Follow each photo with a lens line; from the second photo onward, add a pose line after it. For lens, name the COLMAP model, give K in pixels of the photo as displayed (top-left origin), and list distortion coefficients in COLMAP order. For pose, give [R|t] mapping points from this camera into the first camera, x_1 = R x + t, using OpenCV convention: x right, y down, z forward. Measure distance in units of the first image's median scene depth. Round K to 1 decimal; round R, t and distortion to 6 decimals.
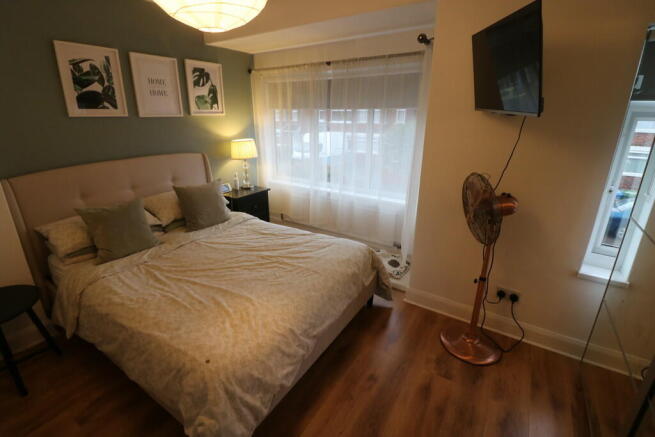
lens RADIAL K [[303.7, 0, 322.1], [0, 303.7, 209.7], [0, 0, 1]] dist [-0.000812, -0.011467]
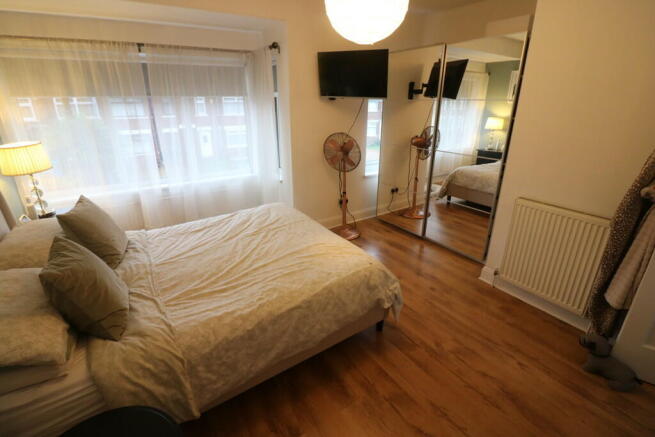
lens RADIAL K [[303.7, 0, 322.1], [0, 303.7, 209.7], [0, 0, 1]] dist [-0.000812, -0.011467]
pose [[0.394954, -0.311341, 0.864337, -0.909156], [0.287461, 0.935463, 0.205608, -0.068946], [-0.872569, 0.167258, 0.458964, 0.255329]]
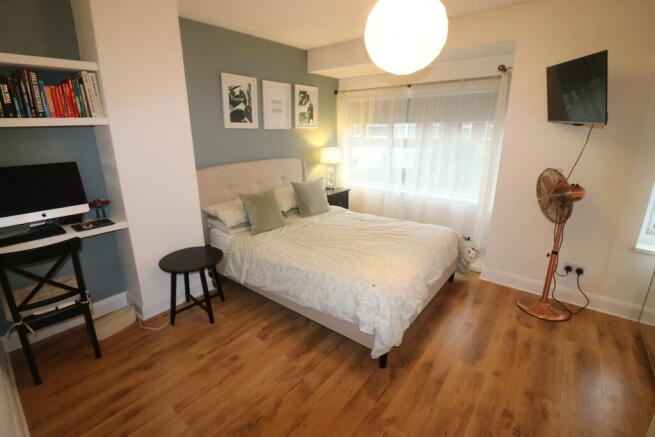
lens RADIAL K [[303.7, 0, 322.1], [0, 303.7, 209.7], [0, 0, 1]] dist [-0.000812, -0.011467]
pose [[0.995715, 0.019977, -0.090296, -0.271595], [-0.024370, 0.998559, -0.047817, 0.109460], [0.089211, 0.049813, 0.994766, -0.292333]]
